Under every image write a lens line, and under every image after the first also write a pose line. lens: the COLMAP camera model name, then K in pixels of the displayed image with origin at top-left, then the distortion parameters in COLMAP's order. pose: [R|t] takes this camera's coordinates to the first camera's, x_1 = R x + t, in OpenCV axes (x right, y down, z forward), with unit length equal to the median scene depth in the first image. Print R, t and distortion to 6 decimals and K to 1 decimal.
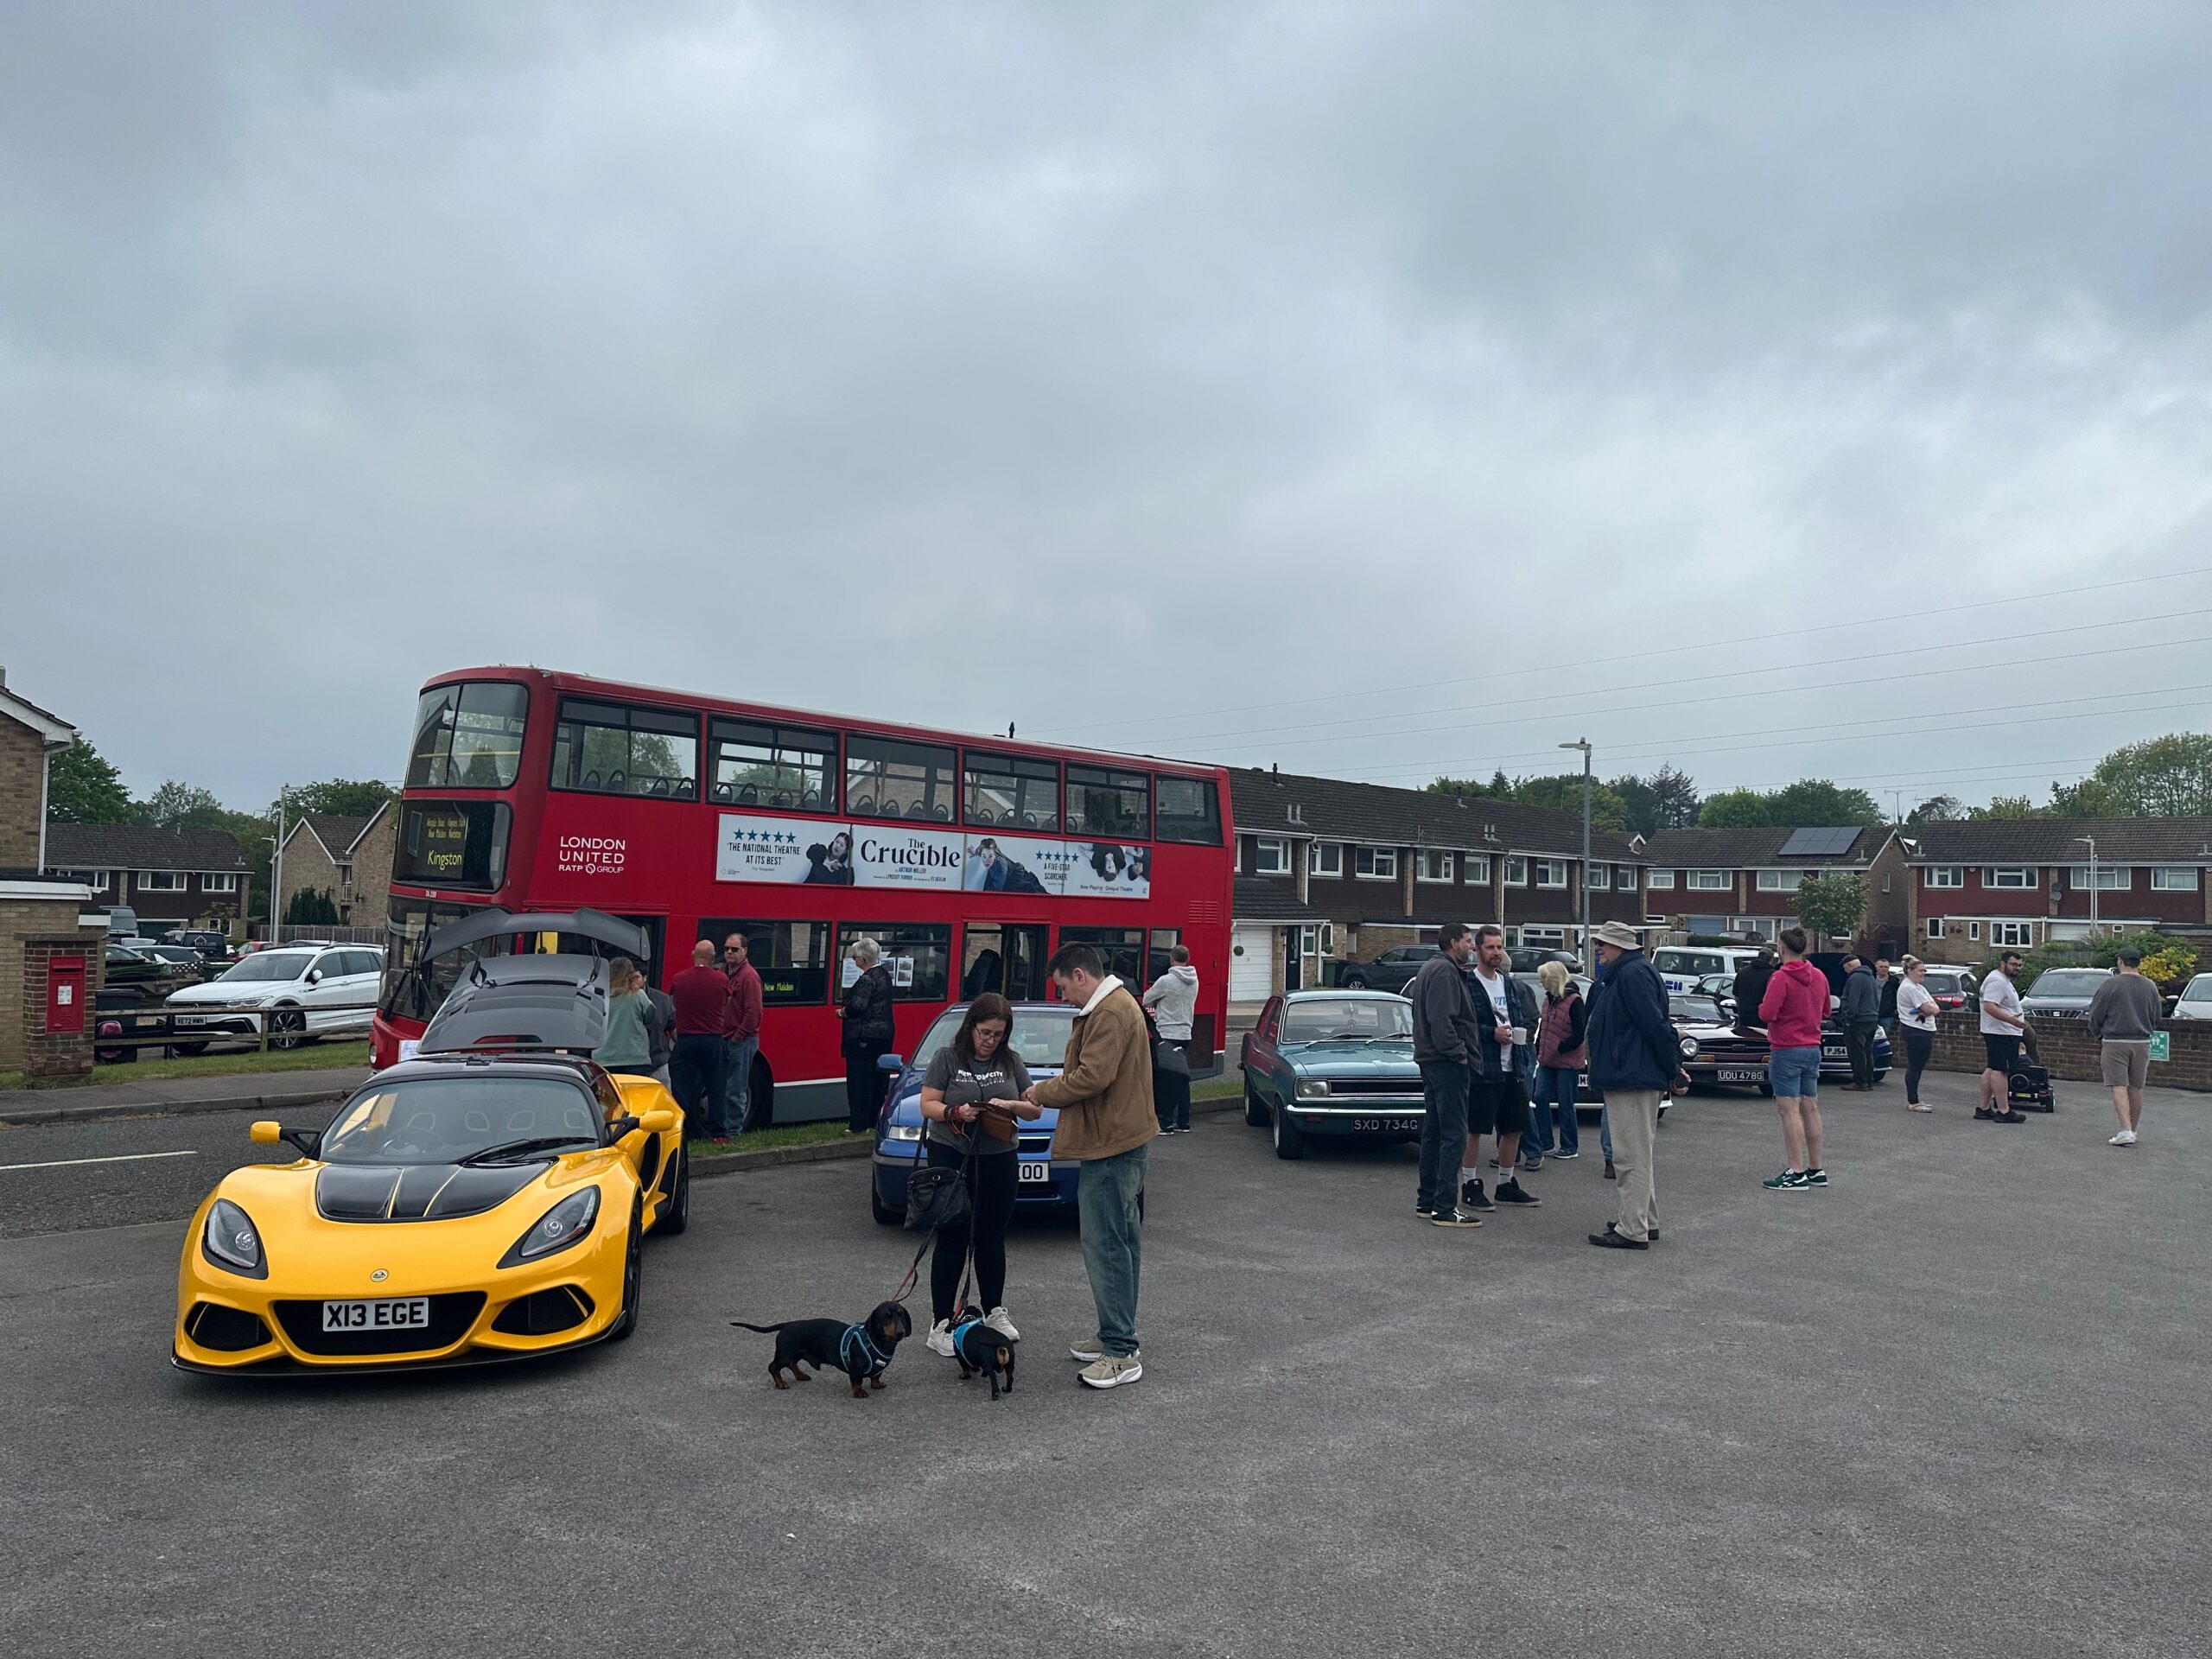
lens RADIAL K [[1574.5, 0, 1087.4], [0, 1574.5, 837.4], [0, 0, 1]] dist [0.029653, -0.036059]
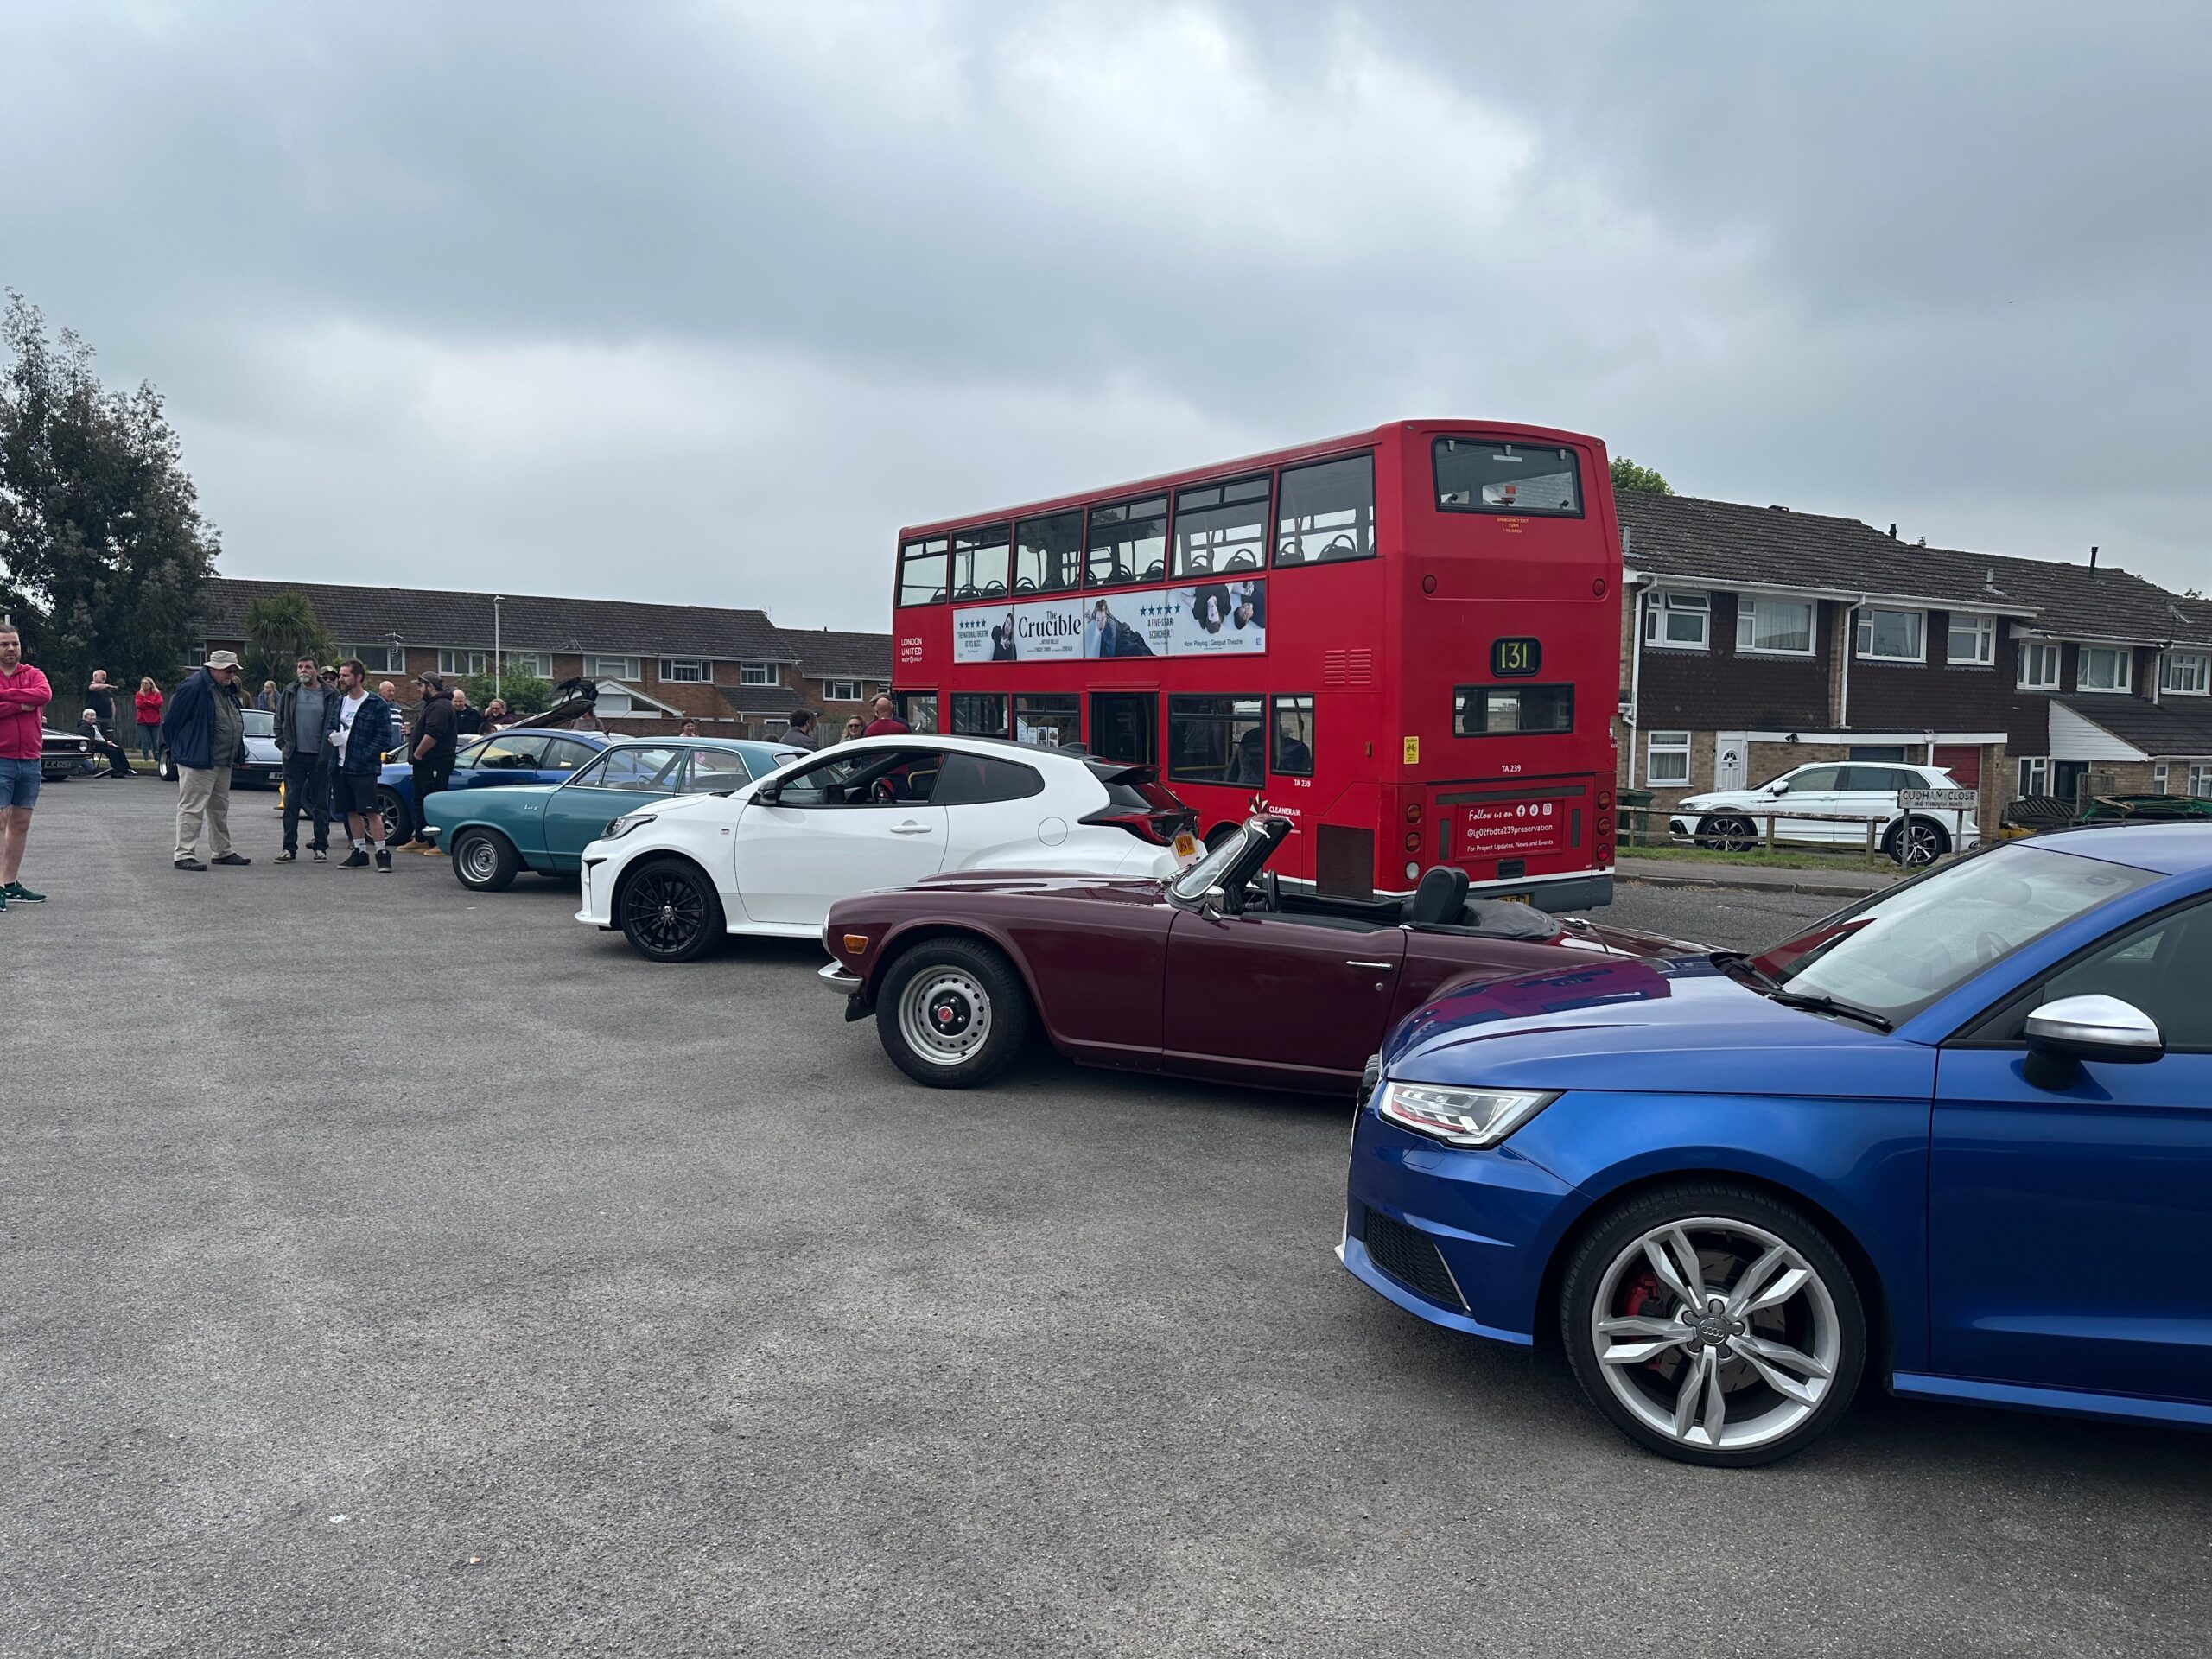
lens RADIAL K [[1574.5, 0, 1112.4], [0, 1574.5, 842.9], [0, 0, 1]] dist [0.029653, -0.036059]
pose [[-0.263143, 0.046018, -0.963659, 0.276980], [0.019268, 0.998913, 0.042441, 0.034622], [0.964564, -0.007400, -0.263744, 0.415713]]
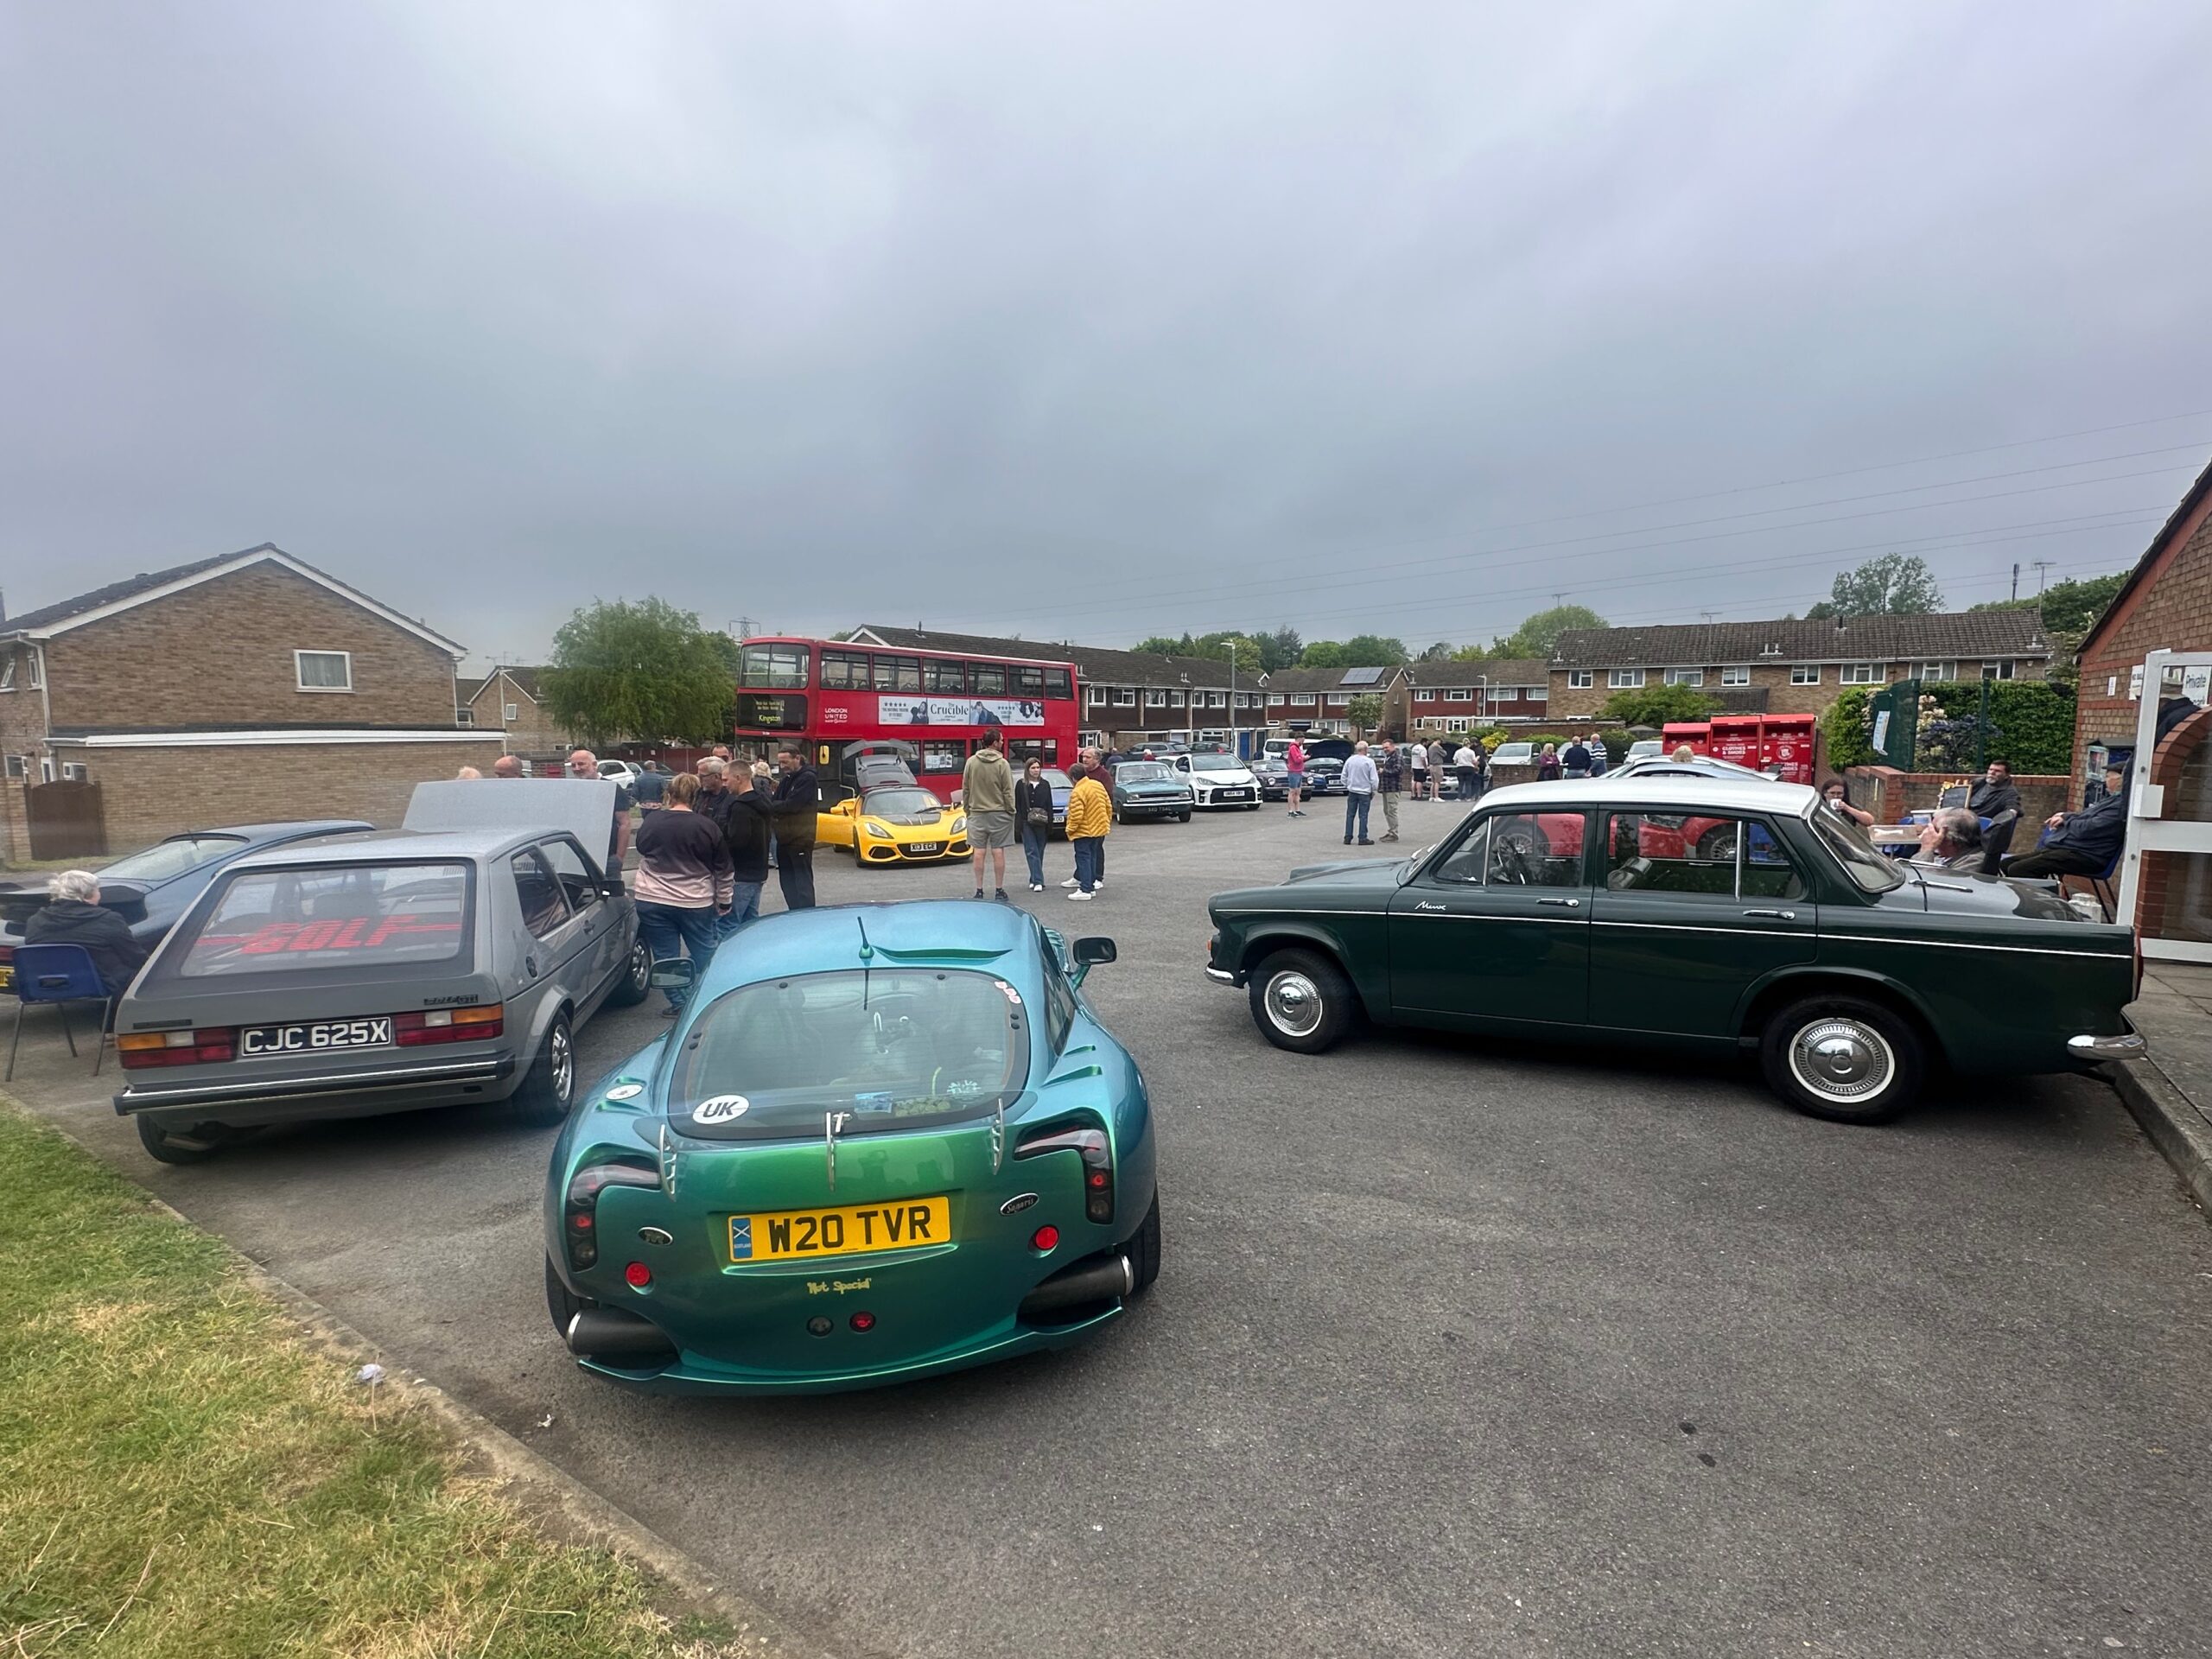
lens RADIAL K [[1027.7, 0, 1095.8], [0, 1027.7, 834.9], [0, 0, 1]] dist [0.002388, 0.000724]
pose [[0.985276, -0.046135, 0.164632, -0.049965], [0.020225, 0.987595, 0.155716, -0.012158], [-0.169773, -0.150093, 0.973986, -0.168159]]
